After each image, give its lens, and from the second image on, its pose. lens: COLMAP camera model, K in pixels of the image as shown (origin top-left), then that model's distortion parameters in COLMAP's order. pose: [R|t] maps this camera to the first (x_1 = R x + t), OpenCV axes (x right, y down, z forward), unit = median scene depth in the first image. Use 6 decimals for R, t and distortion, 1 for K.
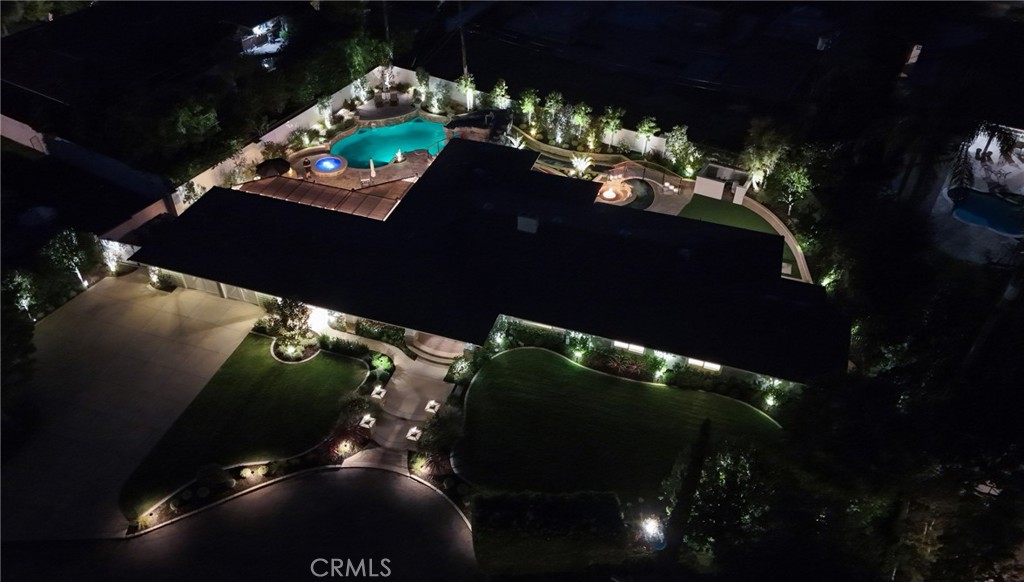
lens RADIAL K [[782.4, 0, 511.1], [0, 782.4, 299.7], [0, 0, 1]] dist [0.030735, -0.005340]
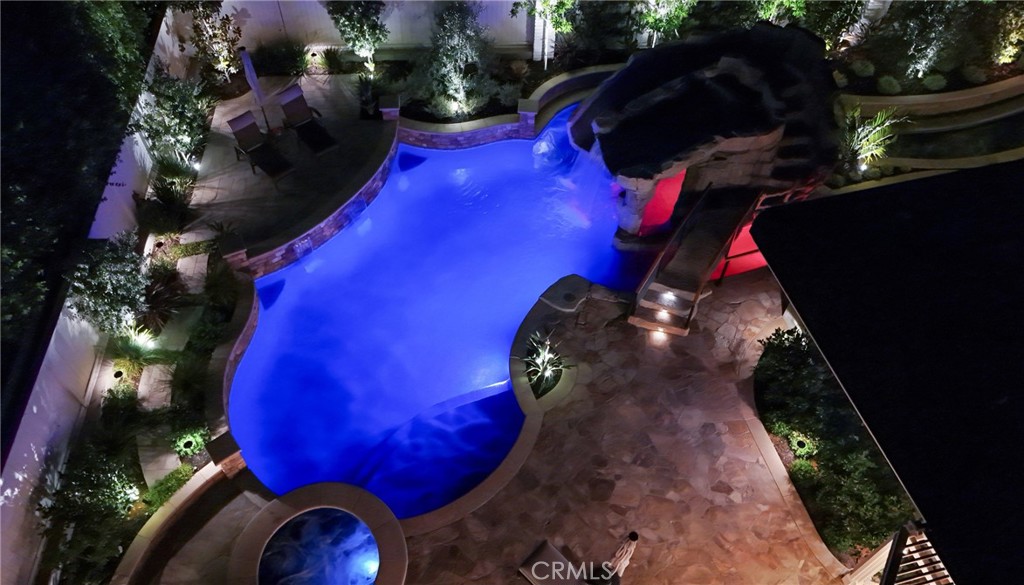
lens RADIAL K [[772.6, 0, 505.9], [0, 772.6, 290.3], [0, 0, 1]] dist [0.078457, -0.083220]
pose [[0.838009, -0.435596, 0.328630, -0.211355], [0.353916, 0.892302, 0.280250, -0.261126], [-0.415313, -0.118545, 0.901921, 0.741354]]
